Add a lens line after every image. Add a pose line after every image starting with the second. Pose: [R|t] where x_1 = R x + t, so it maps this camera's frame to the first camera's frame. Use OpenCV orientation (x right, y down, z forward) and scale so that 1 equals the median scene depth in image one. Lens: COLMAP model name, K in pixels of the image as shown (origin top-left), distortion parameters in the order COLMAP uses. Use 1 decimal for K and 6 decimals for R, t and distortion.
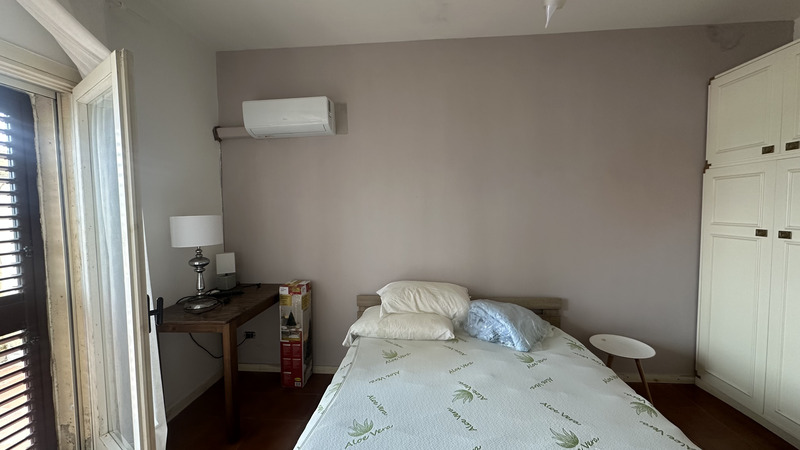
lens RADIAL K [[317.7, 0, 400.6], [0, 317.7, 225.4], [0, 0, 1]] dist [-0.003859, 0.001285]
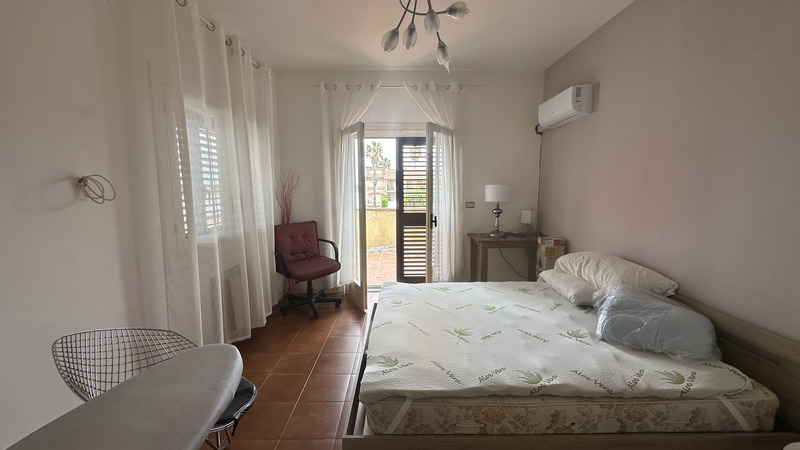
lens RADIAL K [[317.7, 0, 400.8], [0, 317.7, 224.8], [0, 0, 1]] dist [-0.003859, 0.001285]
pose [[0.089244, 0.134673, -0.986863, 1.507980], [-0.053572, 0.990031, 0.130261, -0.015788], [0.994568, 0.041244, 0.095569, 0.419643]]
